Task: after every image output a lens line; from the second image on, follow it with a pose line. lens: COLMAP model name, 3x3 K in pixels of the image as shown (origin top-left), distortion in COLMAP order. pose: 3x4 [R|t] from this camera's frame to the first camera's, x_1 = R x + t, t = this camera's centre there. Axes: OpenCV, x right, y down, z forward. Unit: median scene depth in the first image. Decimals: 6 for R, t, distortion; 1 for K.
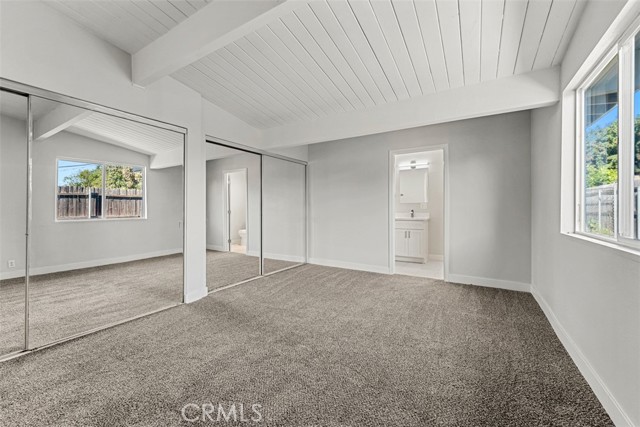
lens RADIAL K [[255.3, 0, 317.4], [0, 255.3, 210.7], [0, 0, 1]] dist [-0.005062, -0.000309]
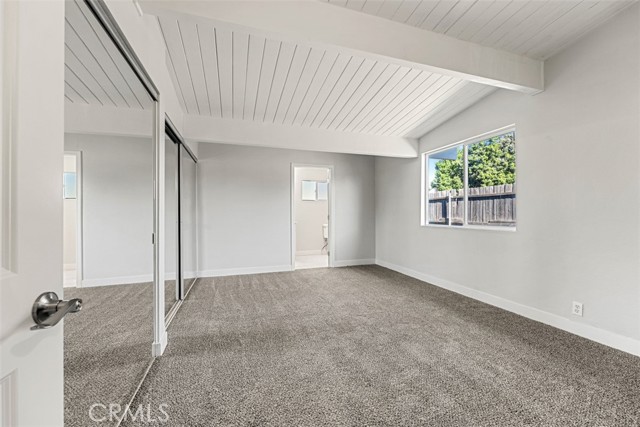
lens RADIAL K [[255.3, 0, 317.6], [0, 255.3, 213.7], [0, 0, 1]] dist [-0.005062, -0.000309]
pose [[0.641731, -0.003055, 0.766924, -0.675858], [0.009140, 0.999952, -0.003665, -0.002161], [-0.766875, 0.009362, 0.641728, 0.226765]]
